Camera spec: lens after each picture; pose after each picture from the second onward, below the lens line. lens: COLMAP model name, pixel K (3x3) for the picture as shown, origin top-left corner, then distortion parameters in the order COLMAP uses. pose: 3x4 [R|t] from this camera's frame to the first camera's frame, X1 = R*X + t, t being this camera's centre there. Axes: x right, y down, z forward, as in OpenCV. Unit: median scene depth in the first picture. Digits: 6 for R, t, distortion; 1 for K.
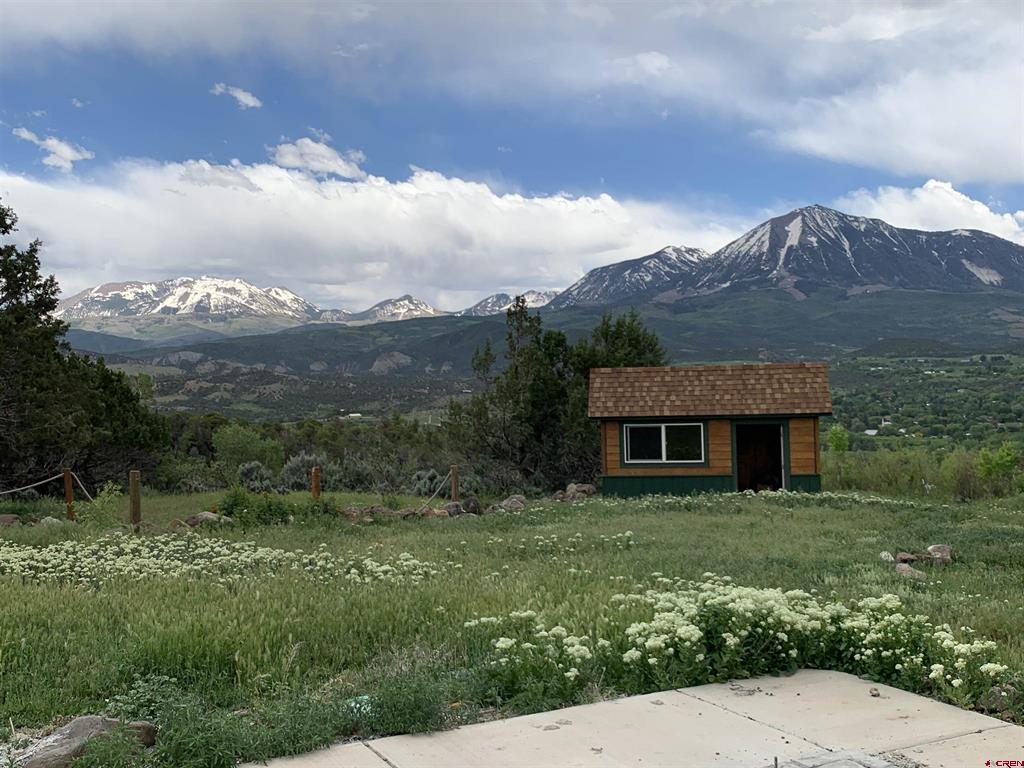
lens RADIAL K [[1134.0, 0, 506.5], [0, 1134.0, 389.1], [0, 0, 1]] dist [0.103993, 0.000000]
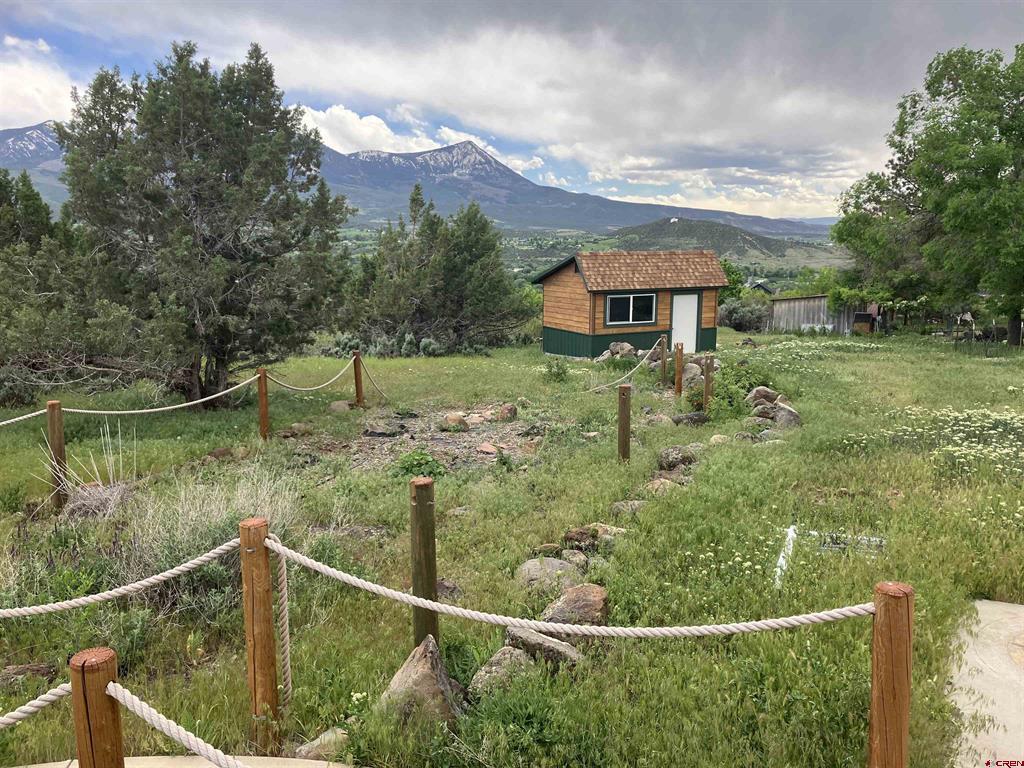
lens RADIAL K [[846.3, 0, 513.2], [0, 846.3, 391.7], [0, 0, 1]] dist [0.046437, -0.063614]
pose [[0.807528, -0.079006, 0.584515, -0.463751], [-0.018193, 0.987181, 0.158567, -0.010445], [-0.589549, -0.138682, 0.795738, 0.212606]]
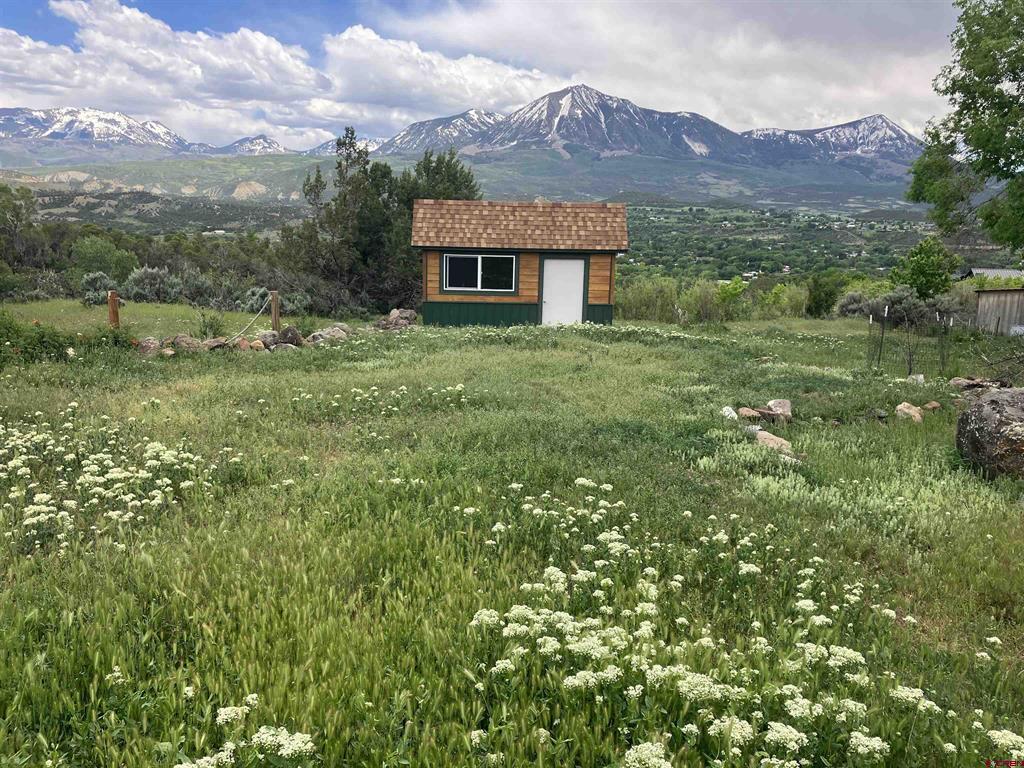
lens RADIAL K [[846.3, 0, 498.8], [0, 846.3, 391.3], [0, 0, 1]] dist [0.046437, -0.063614]
pose [[0.983228, 0.009564, 0.182132, 0.007432], [-0.045397, 0.980027, 0.193611, 0.000660], [-0.176643, -0.198632, 0.964024, 0.152128]]
